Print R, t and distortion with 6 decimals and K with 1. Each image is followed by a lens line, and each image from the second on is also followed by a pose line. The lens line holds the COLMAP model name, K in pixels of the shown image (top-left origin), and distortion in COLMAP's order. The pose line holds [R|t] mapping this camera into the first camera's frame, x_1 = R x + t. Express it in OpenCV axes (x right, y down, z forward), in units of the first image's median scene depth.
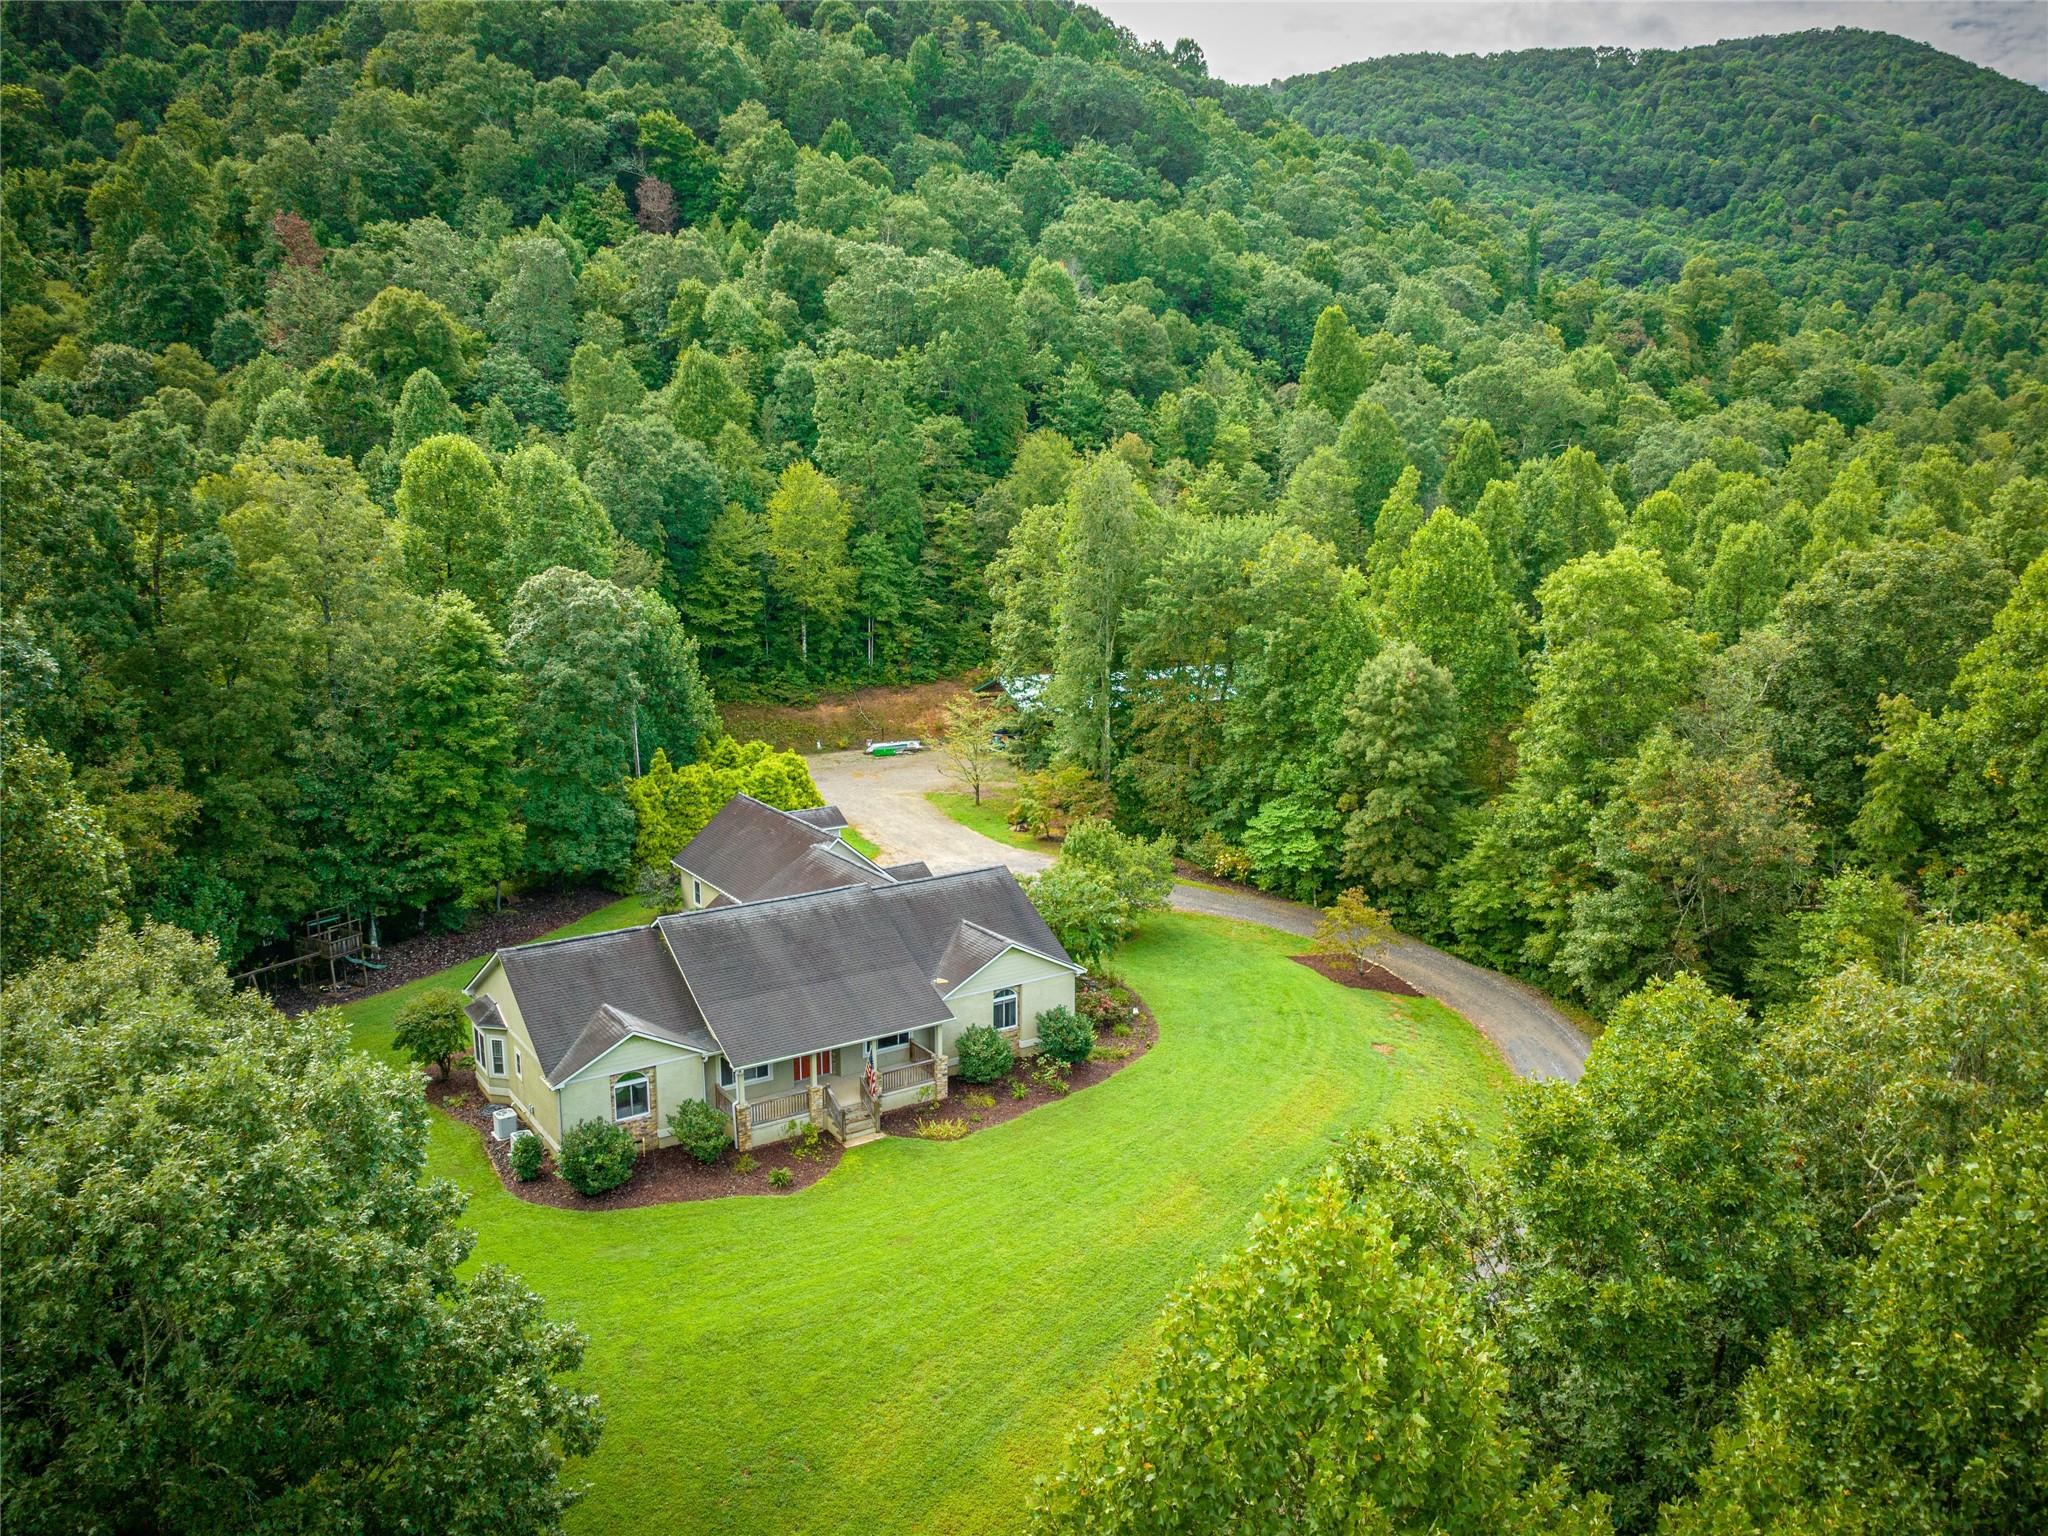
lens RADIAL K [[1533.7, 0, 1024.0], [0, 1533.7, 768.0], [0, 0, 1]] dist [-0.032230, 0.010092]
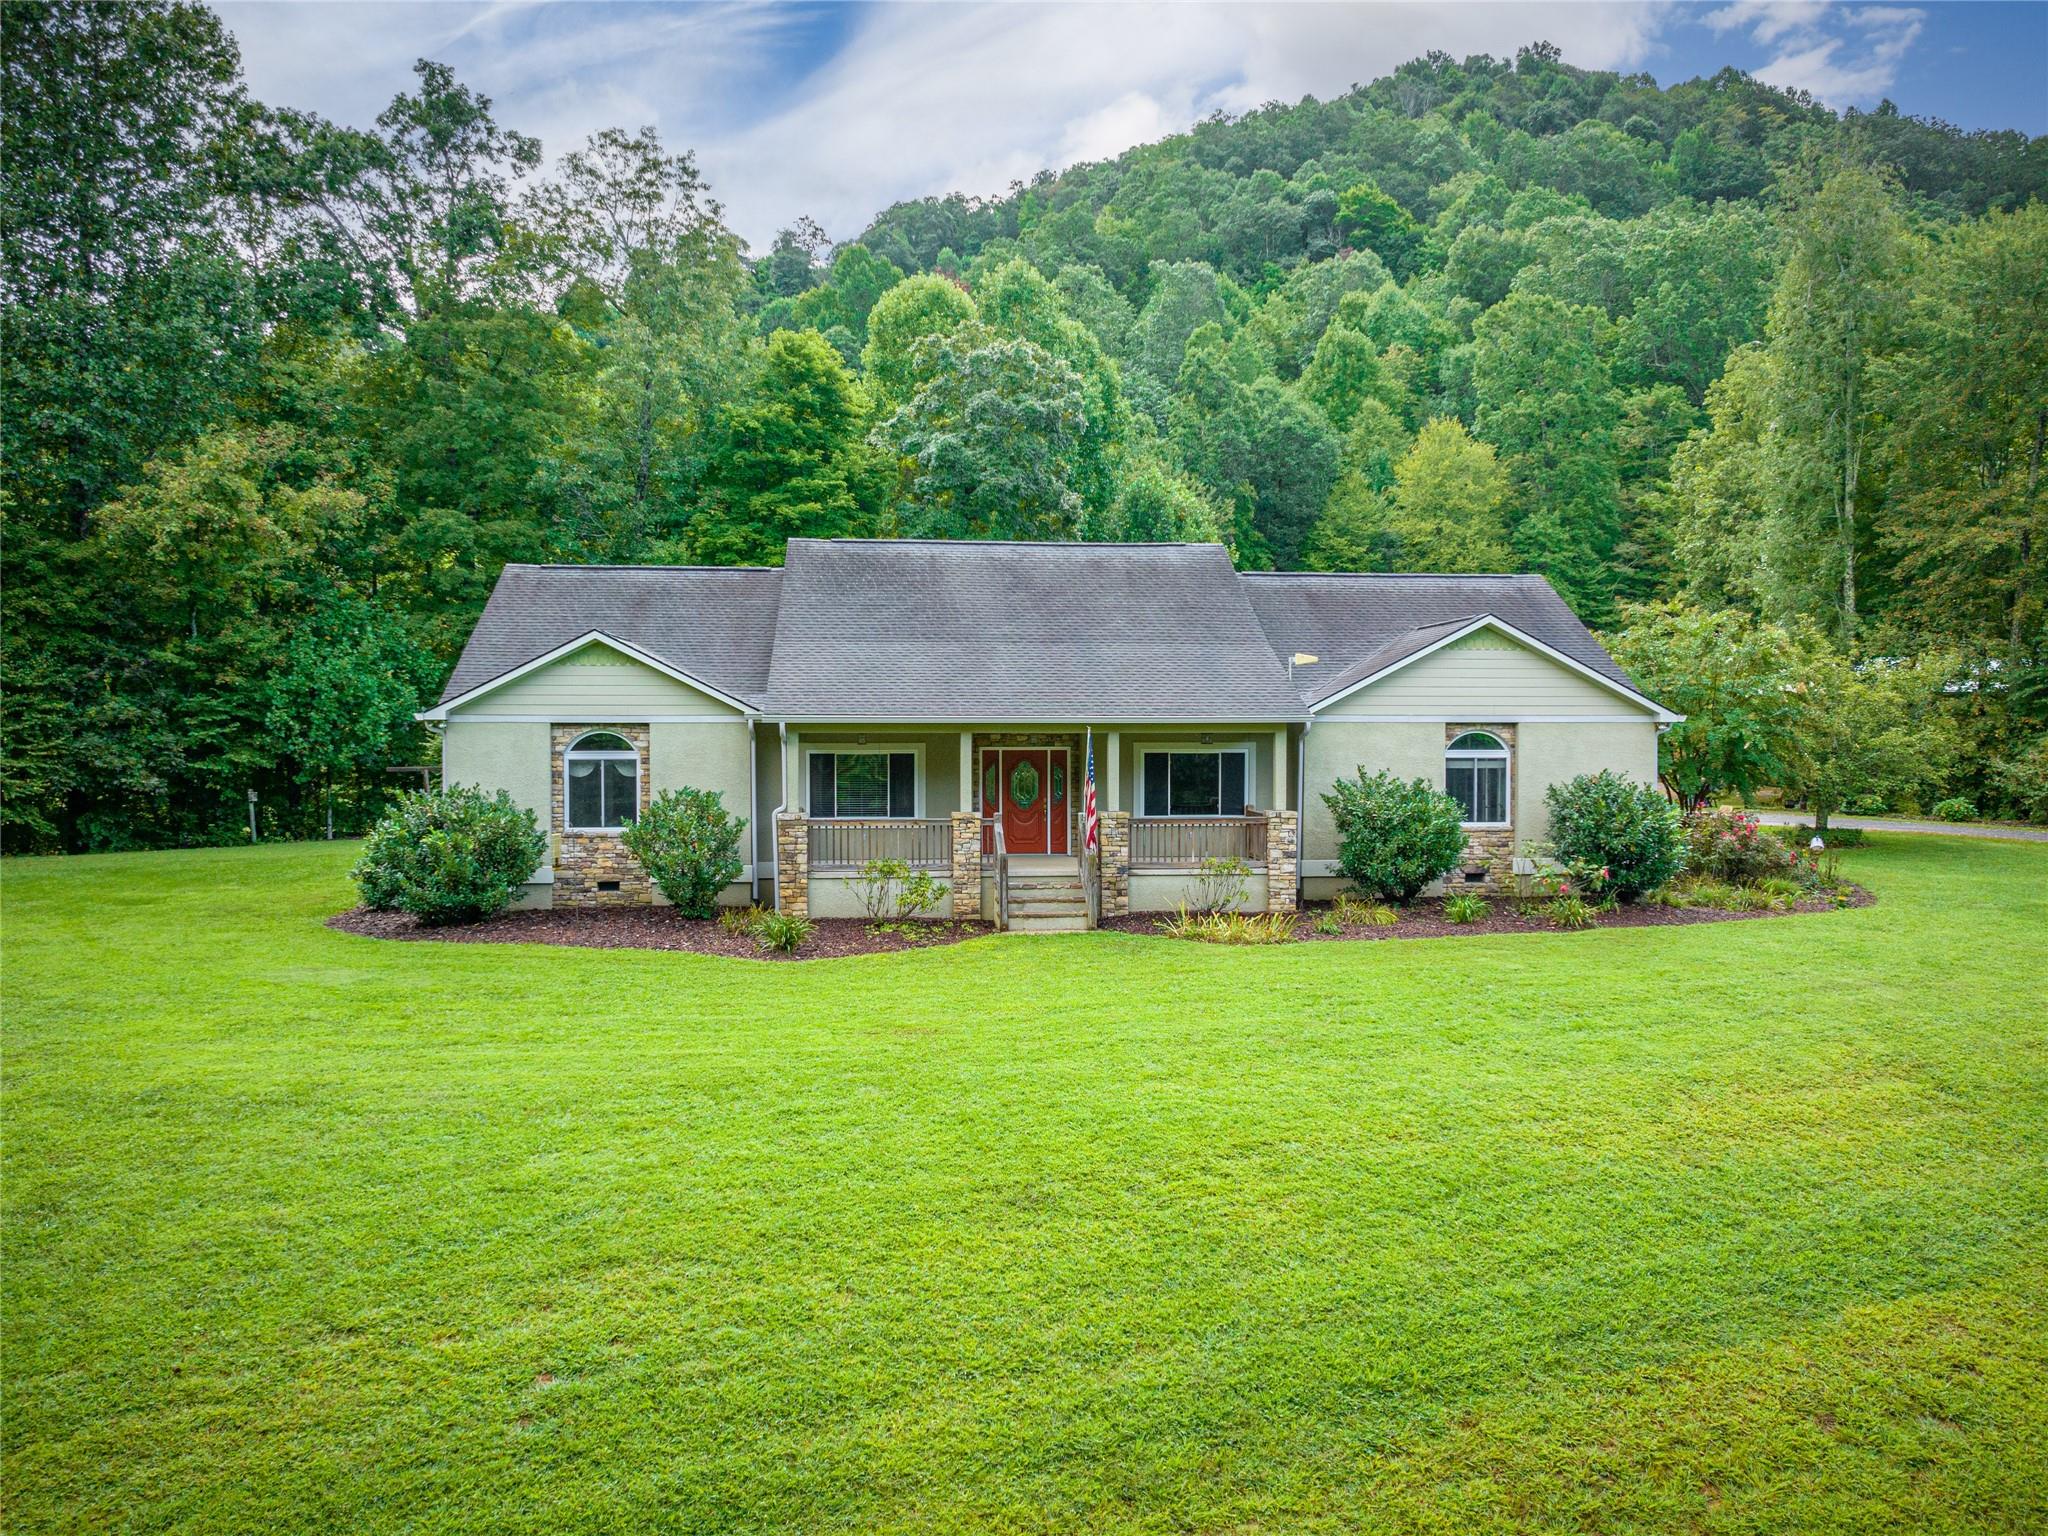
lens RADIAL K [[1533.7, 0, 1024.0], [0, 1533.7, 768.0], [0, 0, 1]] dist [-0.032230, 0.010092]
pose [[0.875671, 0.011603, -0.482769, 0.039860], [-0.101482, 0.981809, -0.160477, 0.110393], [0.472125, 0.189517, 0.860919, 0.256894]]
